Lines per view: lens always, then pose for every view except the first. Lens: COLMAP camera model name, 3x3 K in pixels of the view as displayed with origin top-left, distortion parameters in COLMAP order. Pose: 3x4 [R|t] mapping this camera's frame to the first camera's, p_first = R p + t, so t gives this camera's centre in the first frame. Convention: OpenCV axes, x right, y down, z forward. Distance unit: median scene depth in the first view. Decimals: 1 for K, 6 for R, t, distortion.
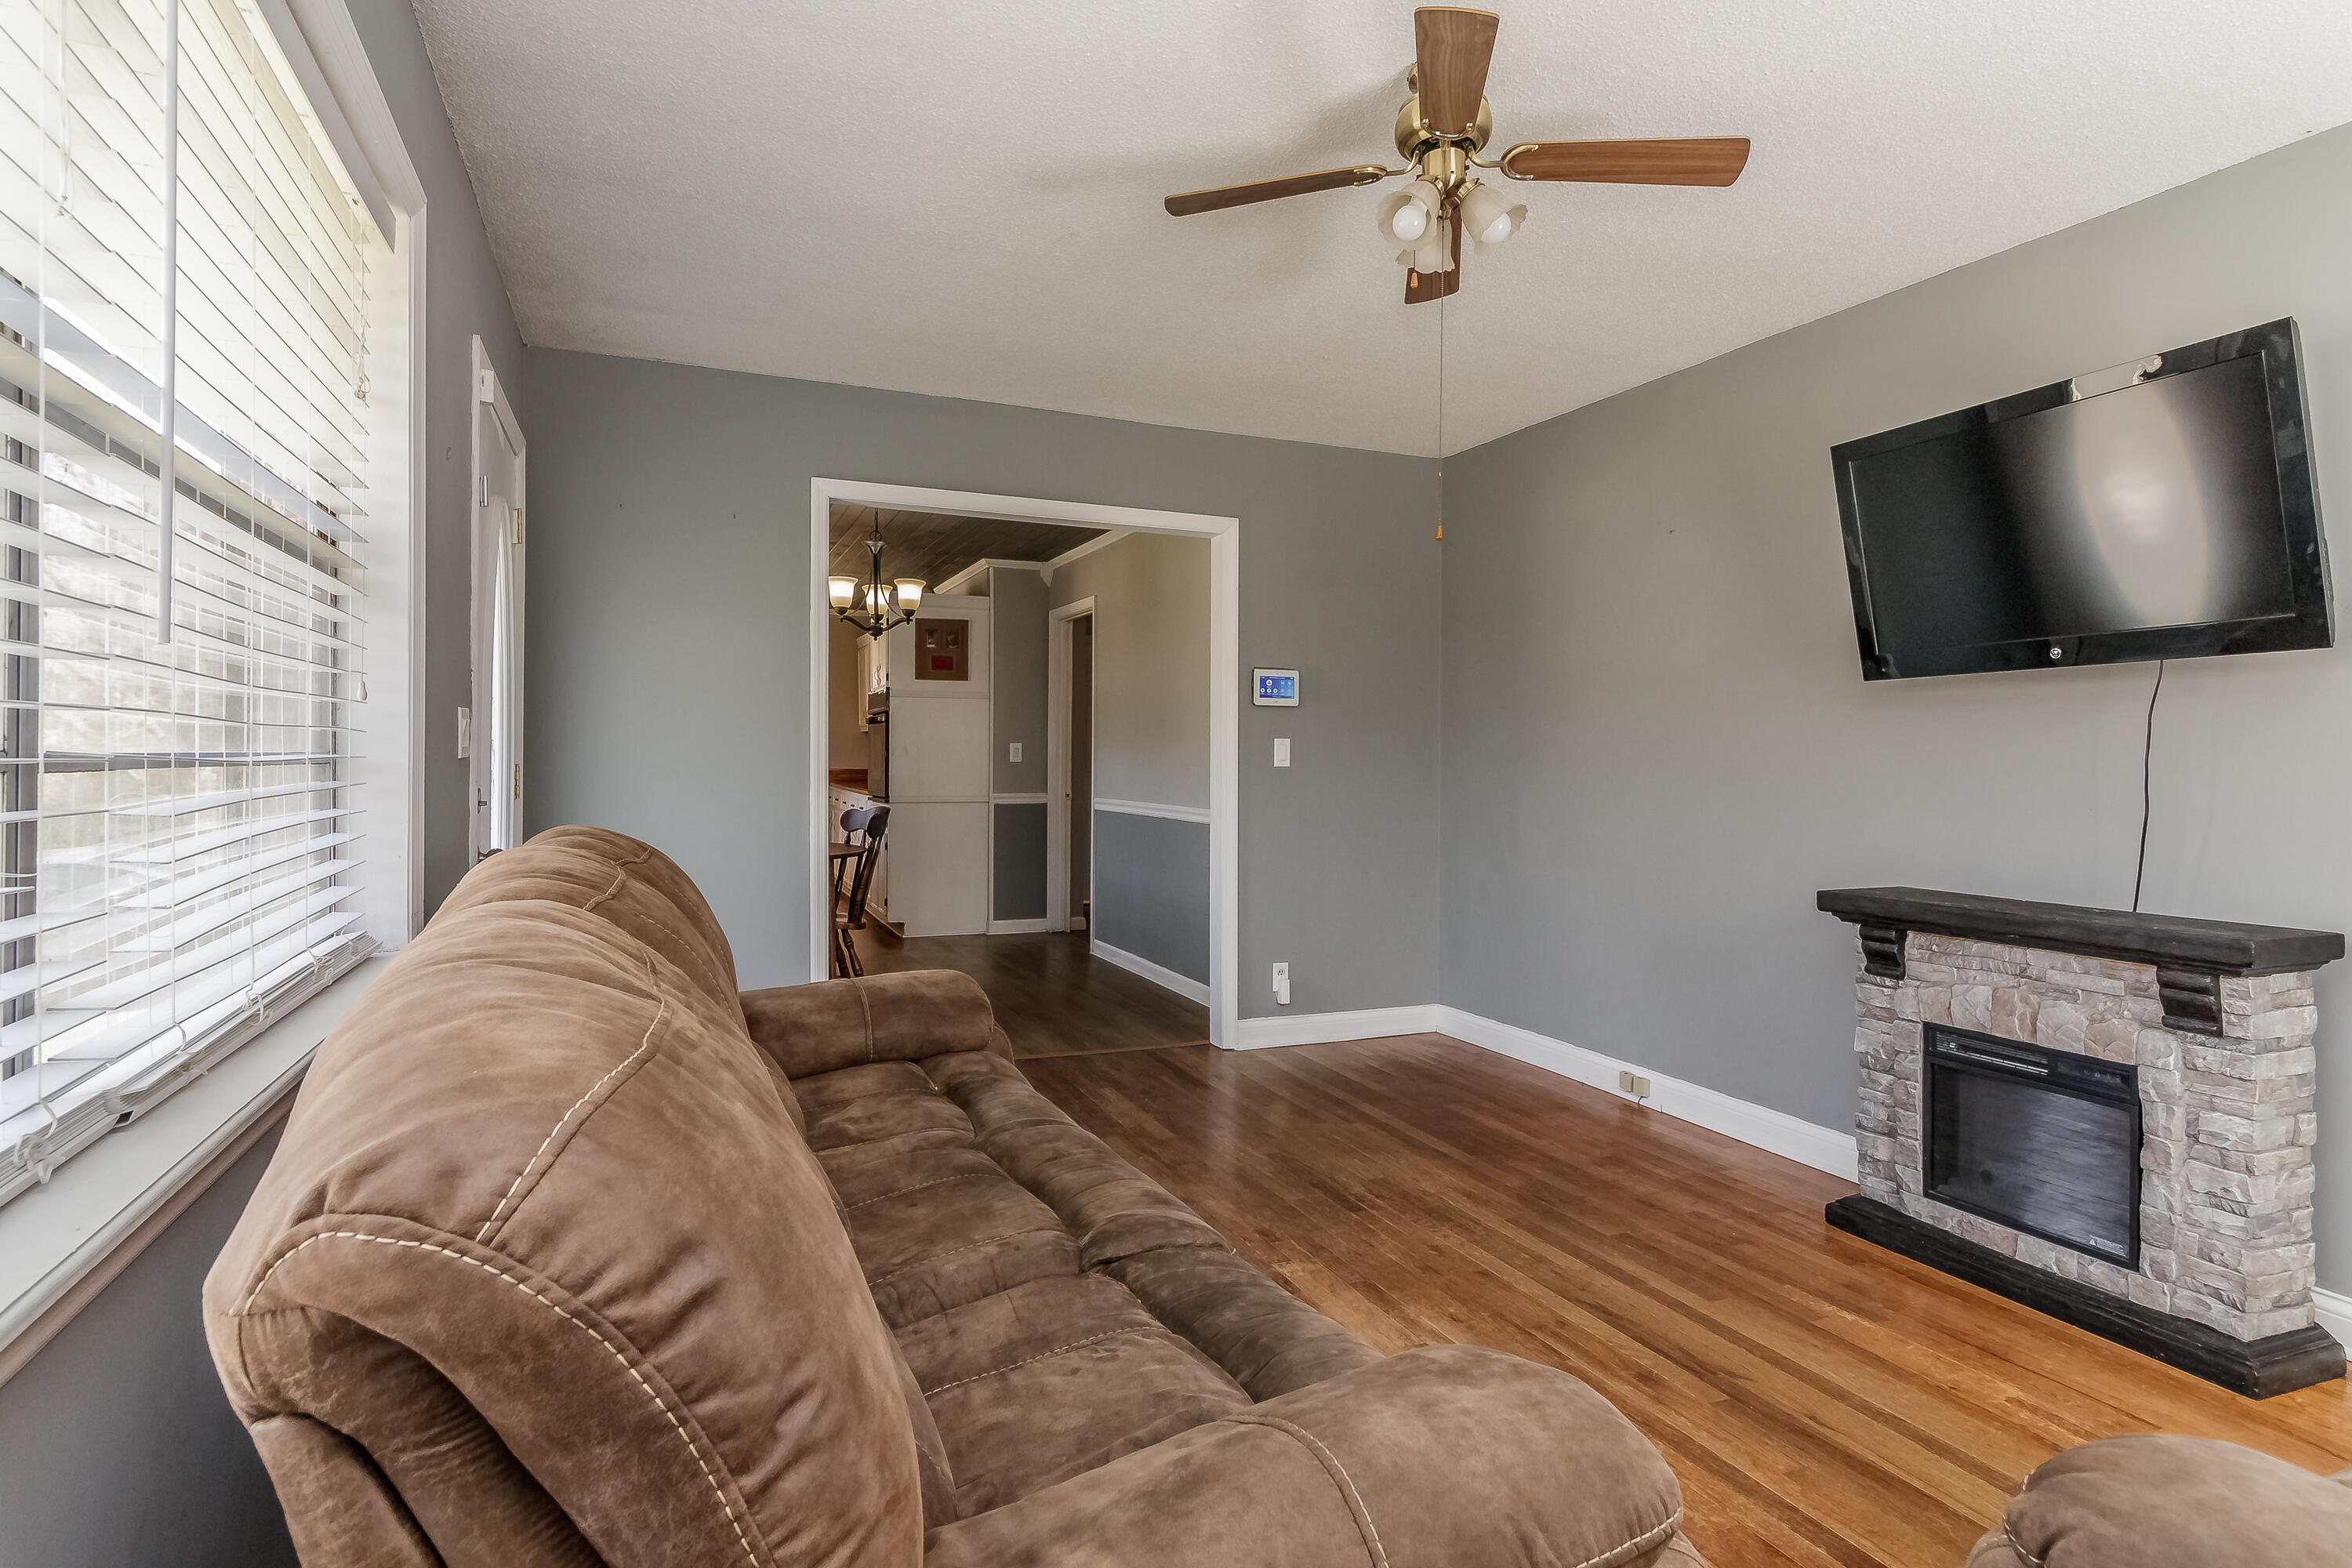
lens RADIAL K [[1216.0, 0, 1159.6], [0, 1216.0, 783.0], [0, 0, 1]] dist [0.001715, 0.001392]
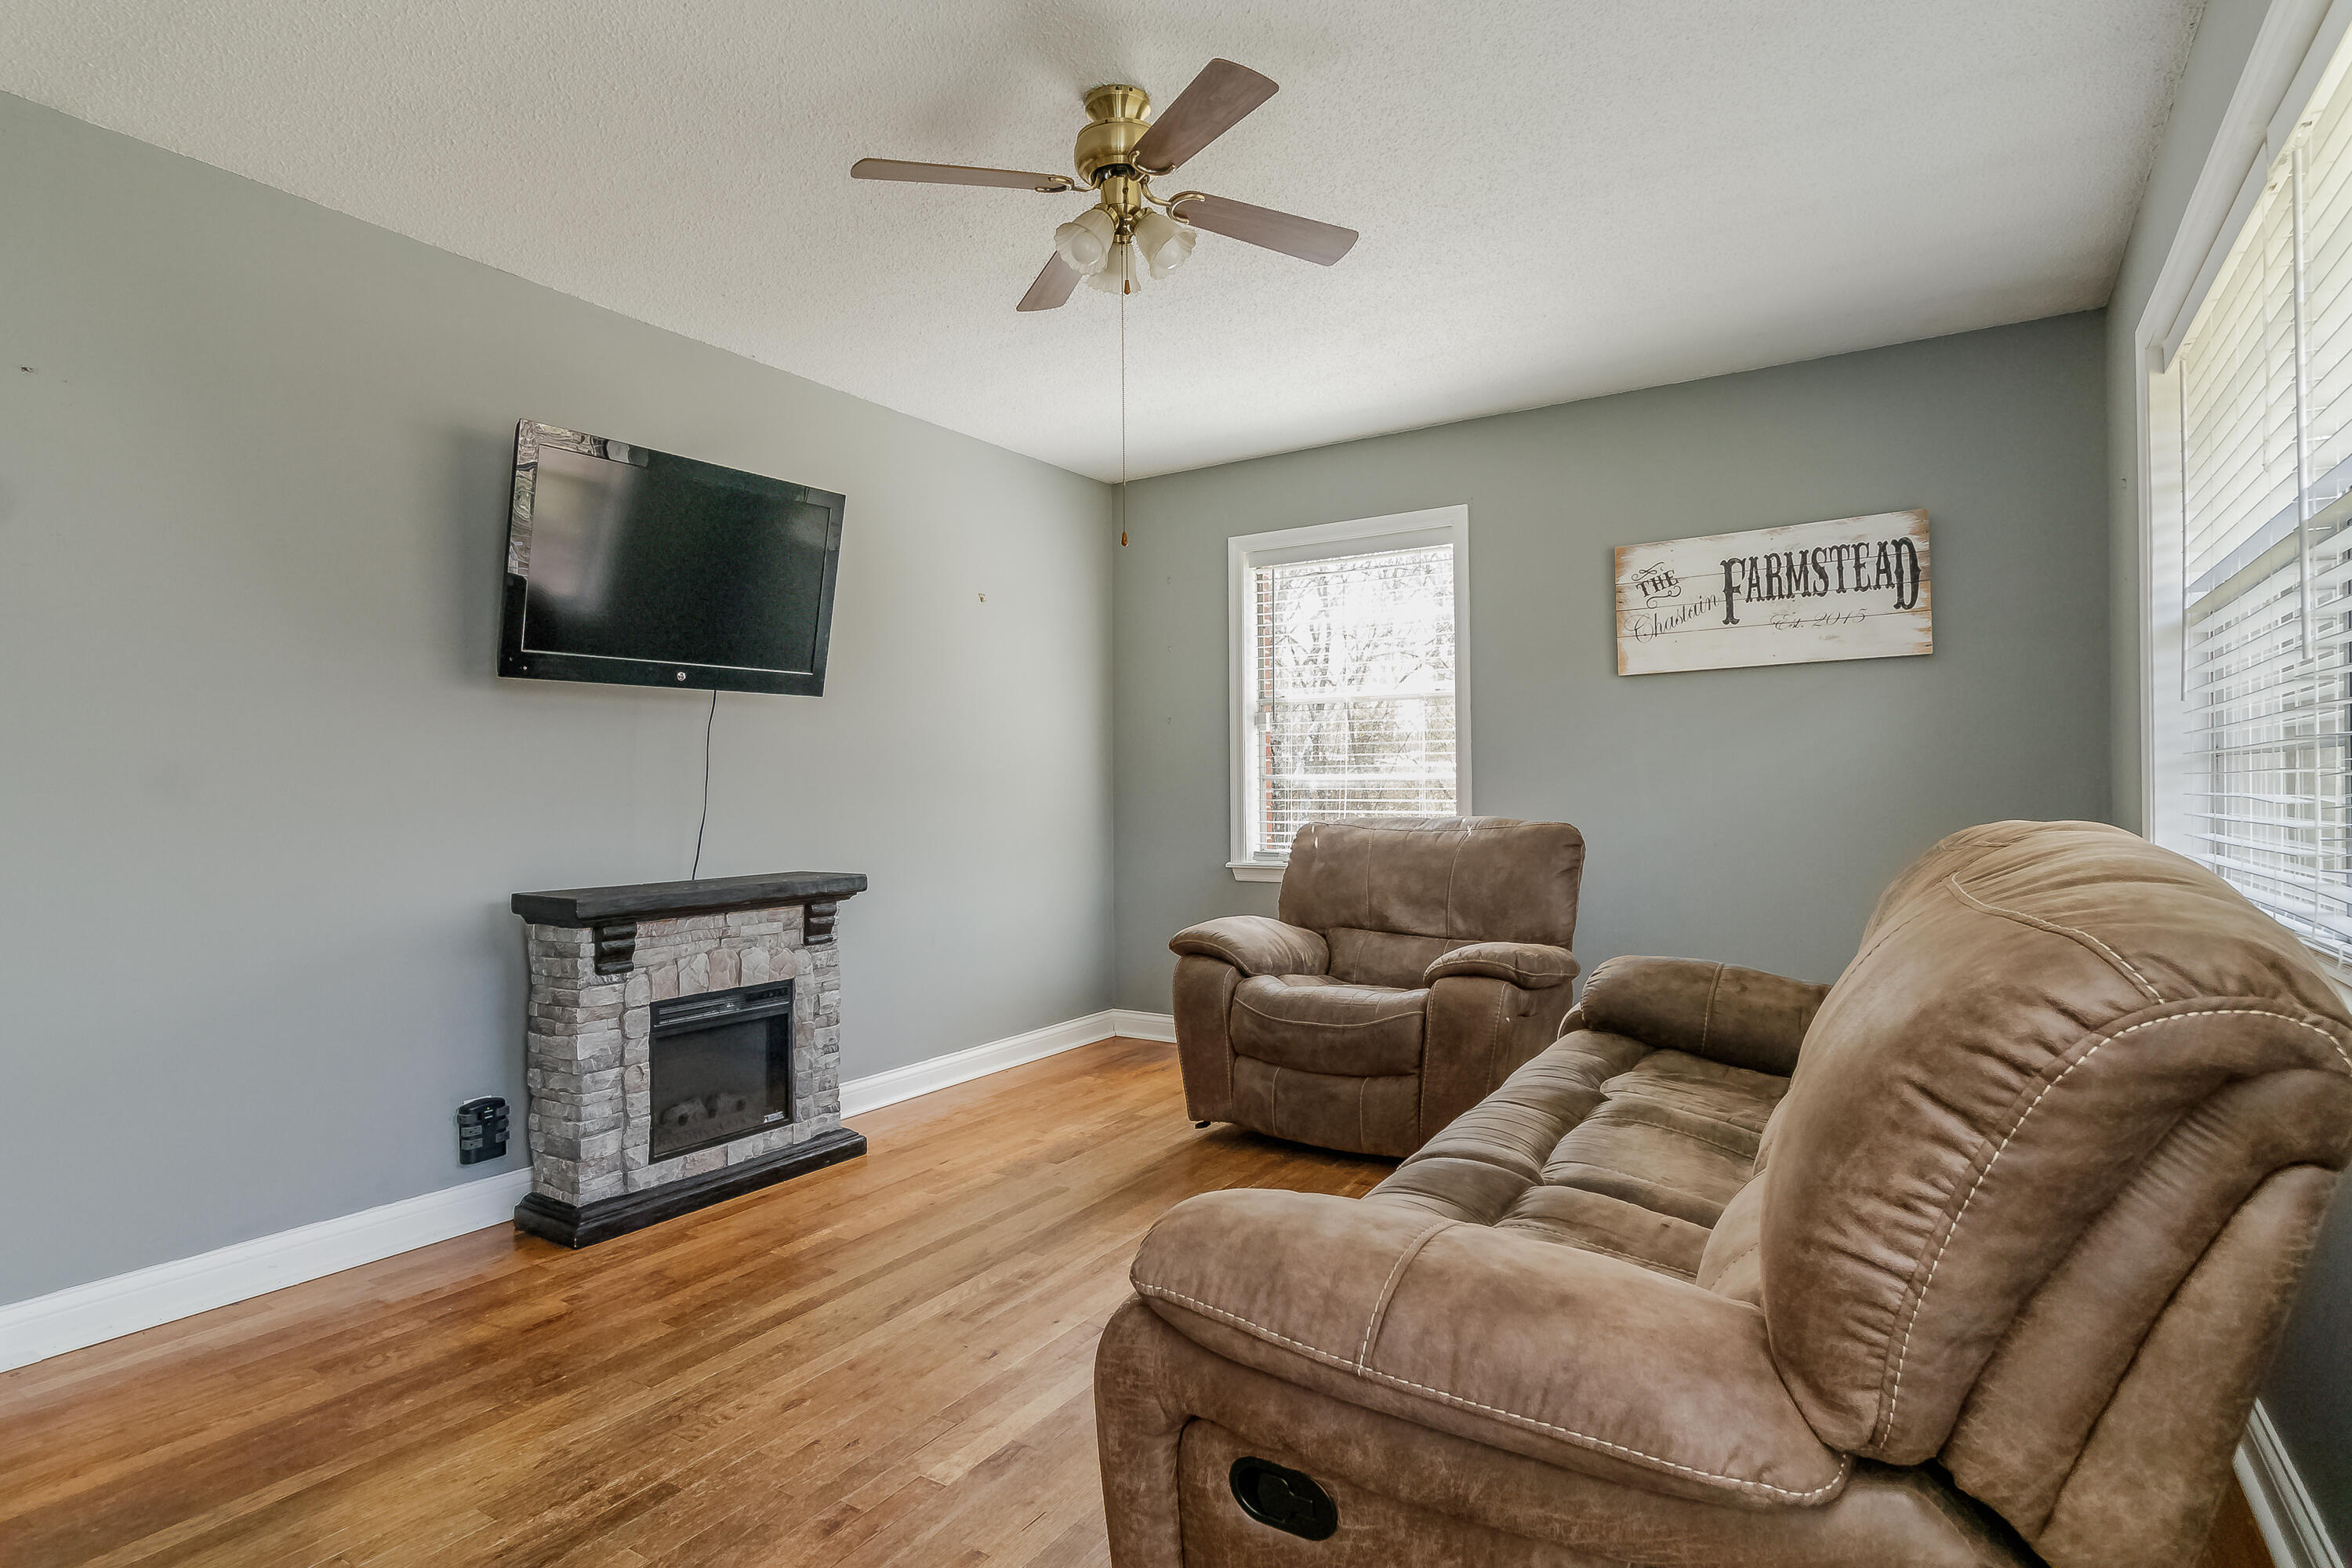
lens RADIAL K [[1216.0, 0, 1159.6], [0, 1216.0, 783.0], [0, 0, 1]] dist [0.001715, 0.001392]
pose [[-0.564171, -0.004561, 0.825646, -0.547541], [0.017348, 0.999699, 0.017376, -0.011962], [-0.825476, 0.024126, -0.563921, 1.286316]]
